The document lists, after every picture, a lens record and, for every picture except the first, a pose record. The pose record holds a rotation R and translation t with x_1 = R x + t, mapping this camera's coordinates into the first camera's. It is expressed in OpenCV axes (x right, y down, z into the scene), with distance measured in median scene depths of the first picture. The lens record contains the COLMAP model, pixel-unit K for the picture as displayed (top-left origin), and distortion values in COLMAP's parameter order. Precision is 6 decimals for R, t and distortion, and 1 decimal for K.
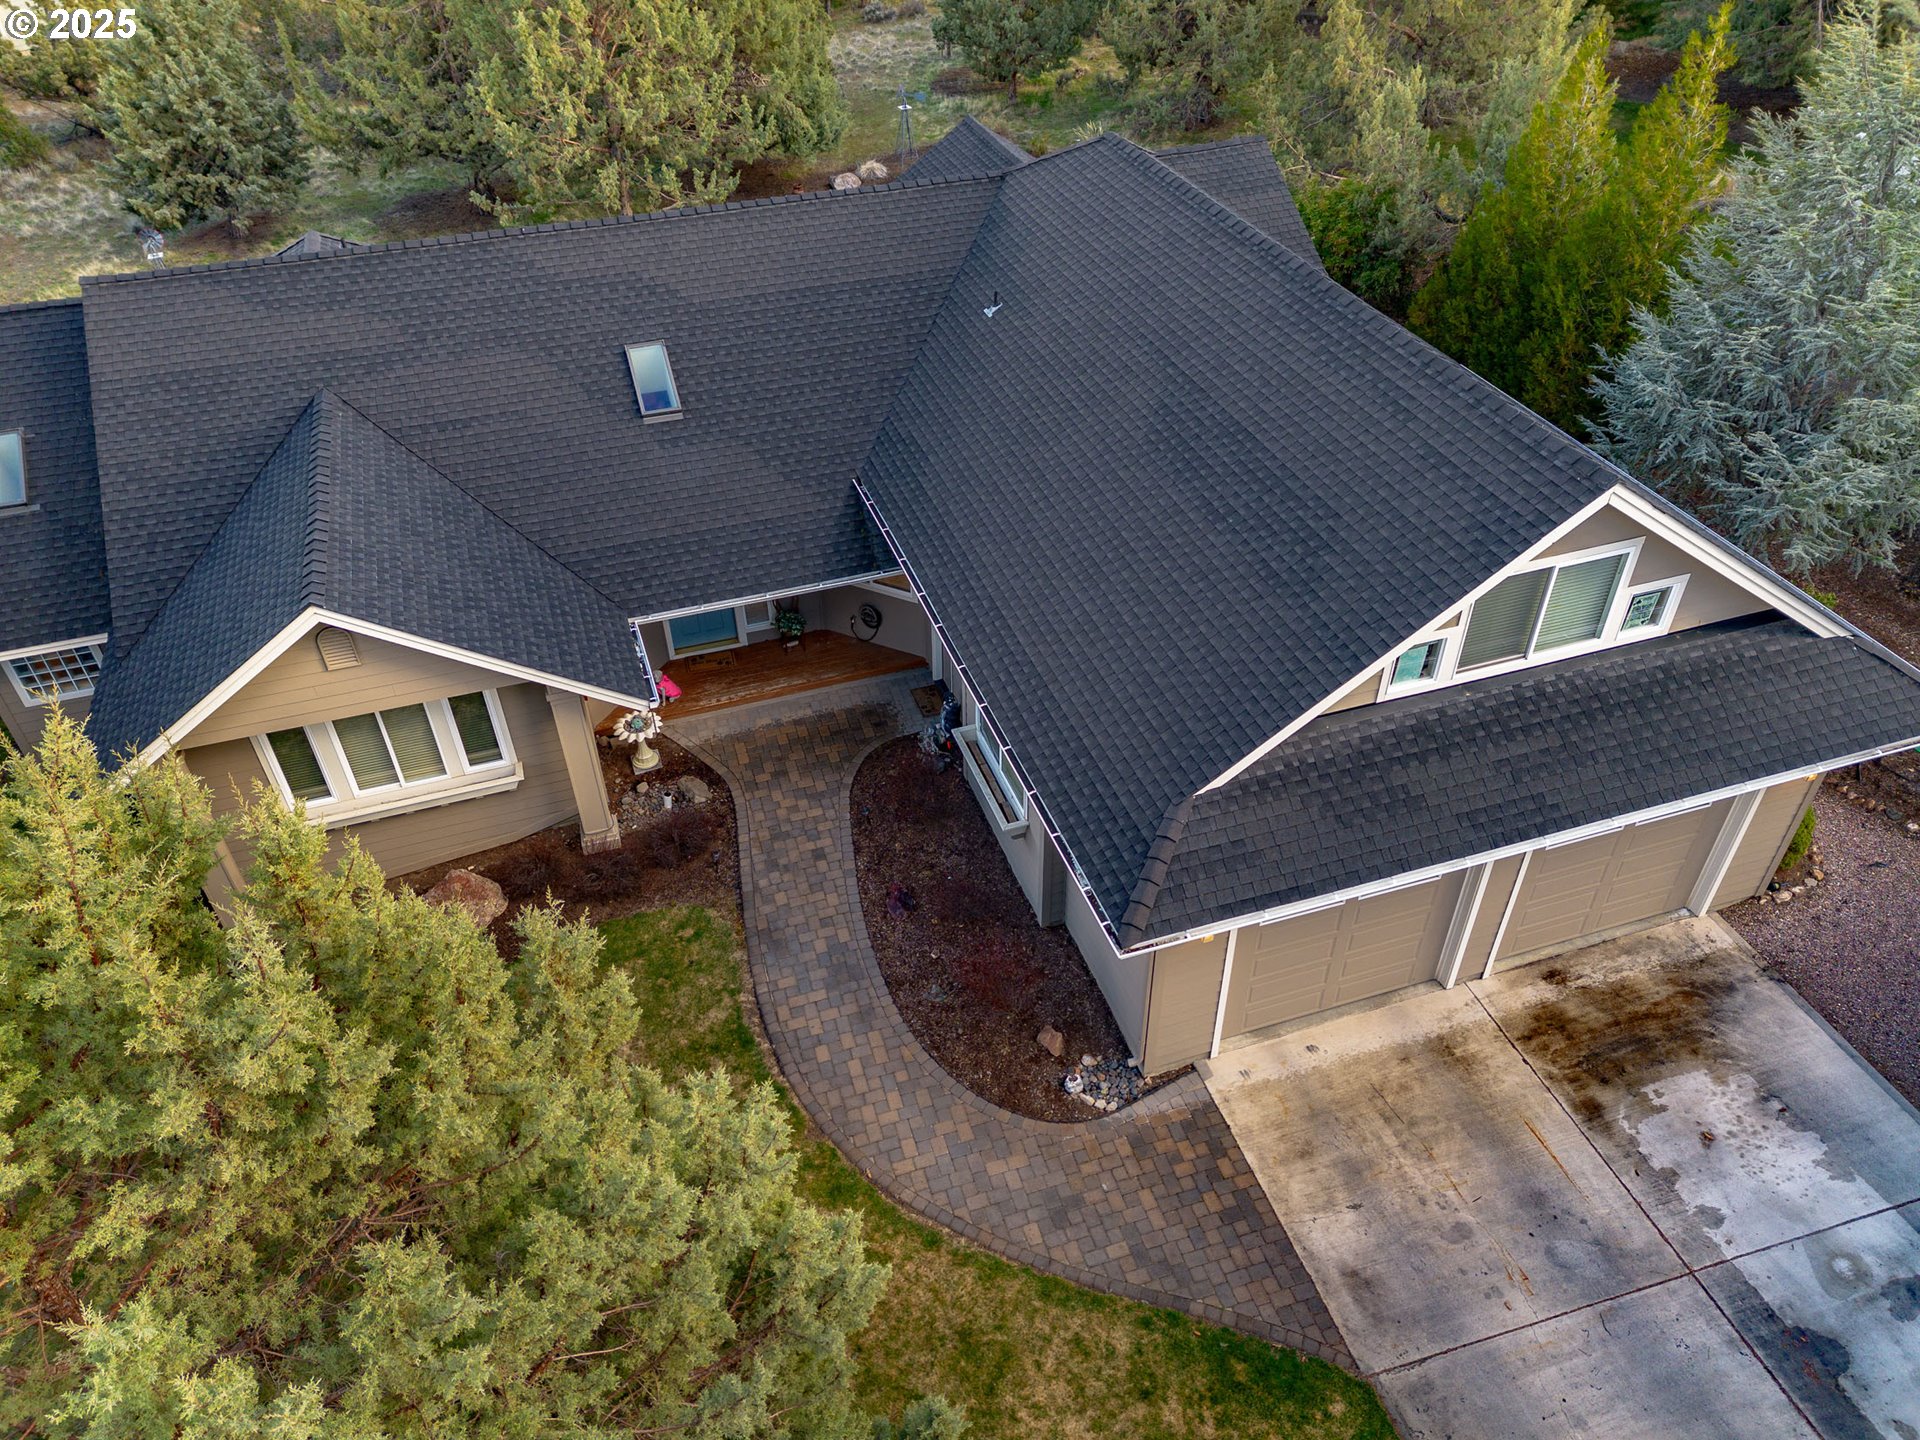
lens RADIAL K [[1316.7, 0, 953.1], [0, 1316.7, 727.6], [0, 0, 1]] dist [0.057386, -0.041242]
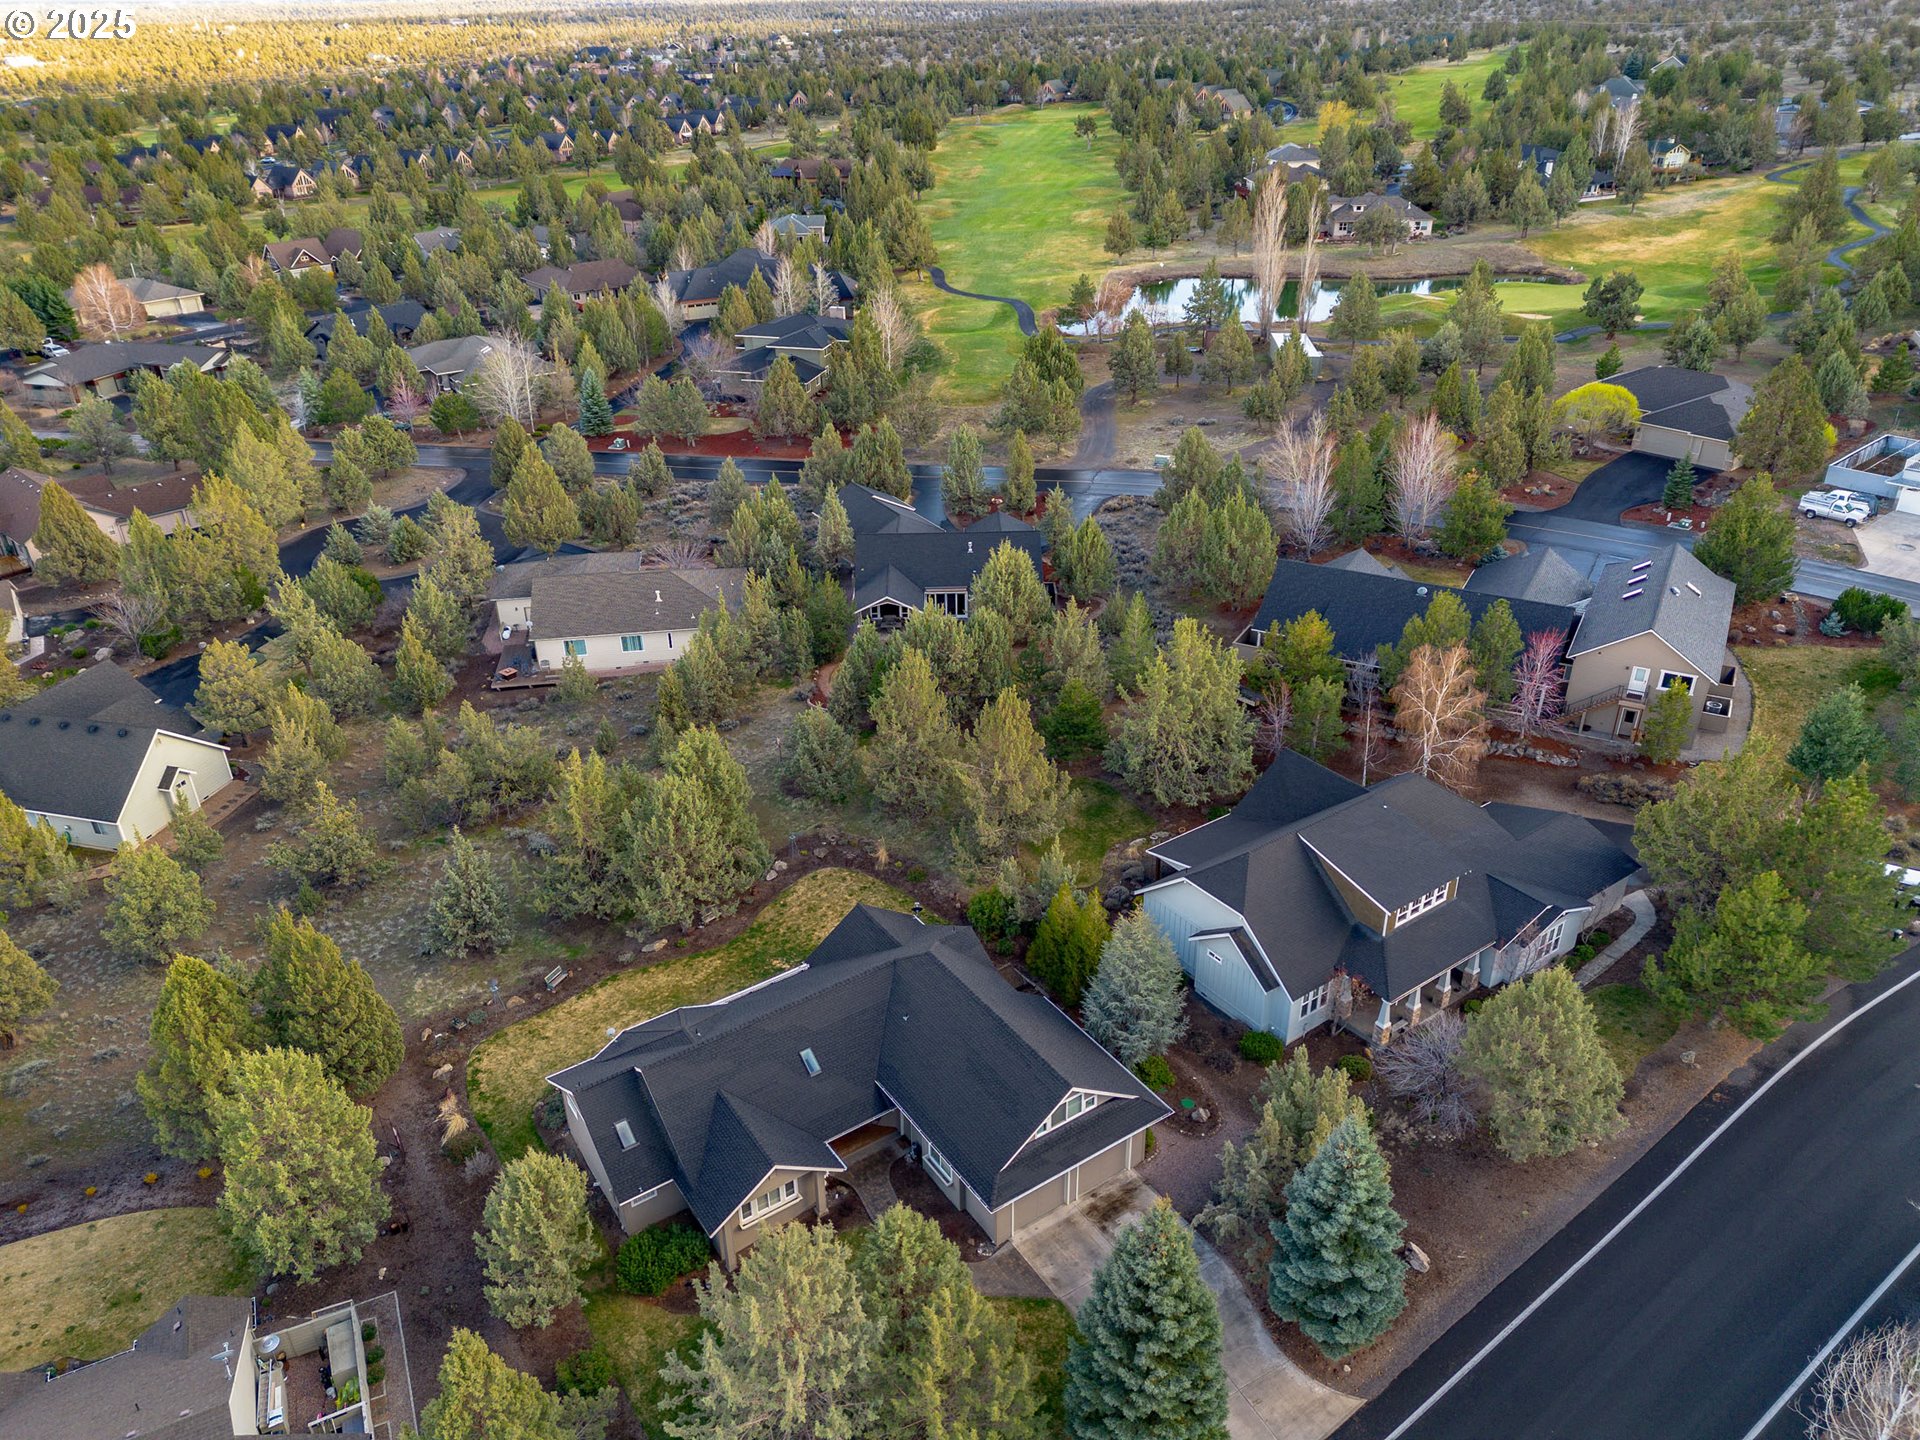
lens RADIAL K [[1316.7, 0, 969.0], [0, 1316.7, 732.4], [0, 0, 1]] dist [0.057386, -0.041242]
pose [[0.959647, -0.118050, 0.255231, -0.725590], [0.167158, 0.969329, -0.180164, -0.489866], [-0.226134, 0.215557, 0.949946, -2.907612]]
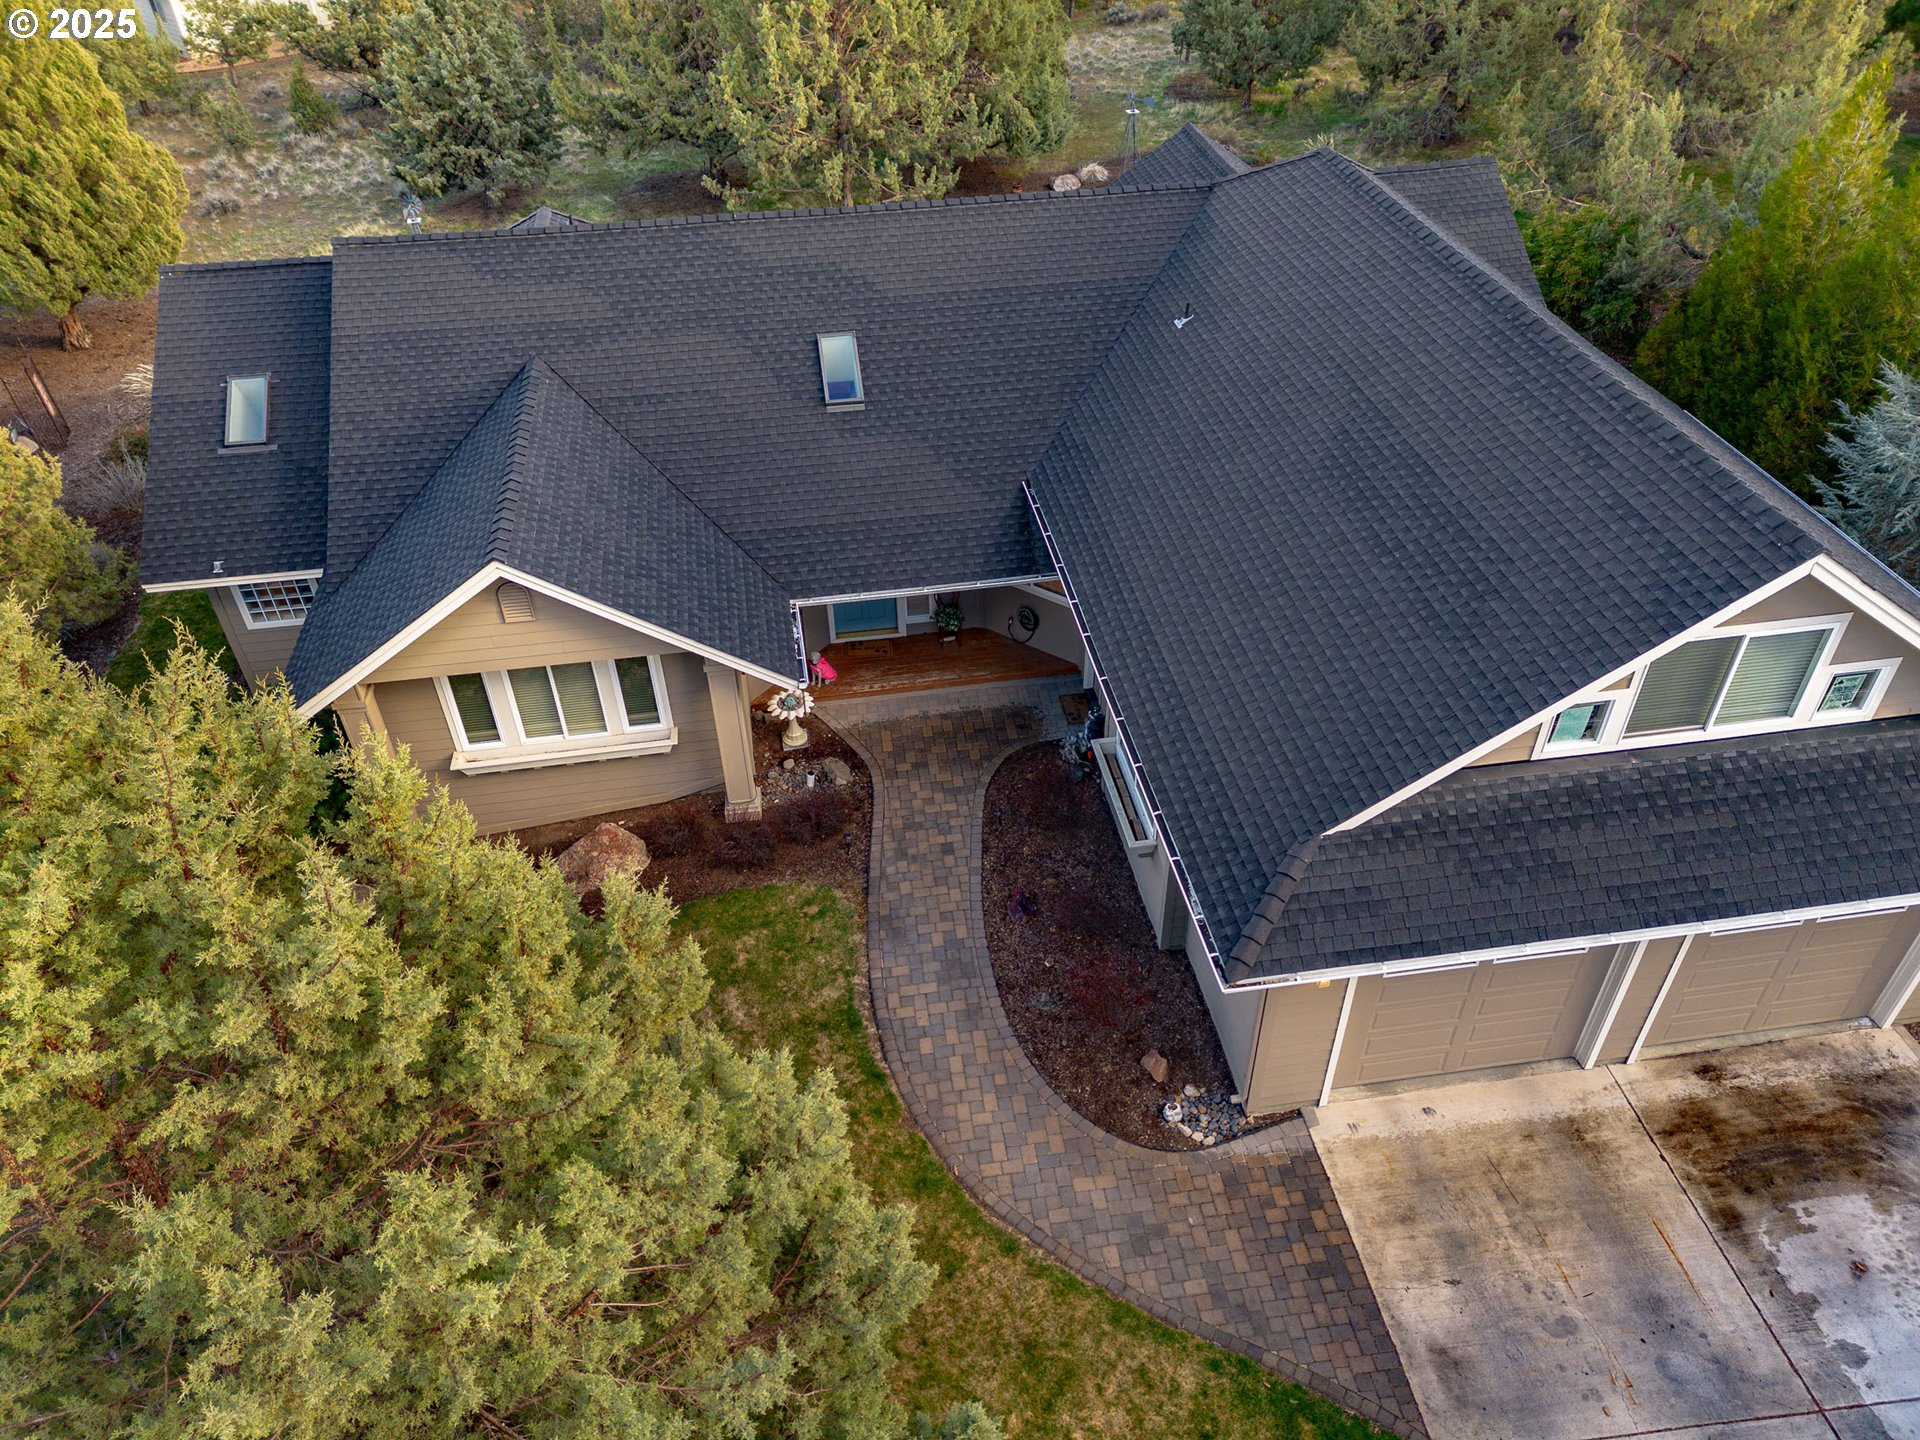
lens RADIAL K [[1316.7, 0, 960.2], [0, 1316.7, 725.8], [0, 0, 1]] dist [0.057386, -0.041242]
pose [[0.986199, 0.104516, -0.128406, 0.030946], [-0.104581, 0.994497, 0.006257, -0.005656], [0.128354, 0.007258, 0.991702, 0.000793]]
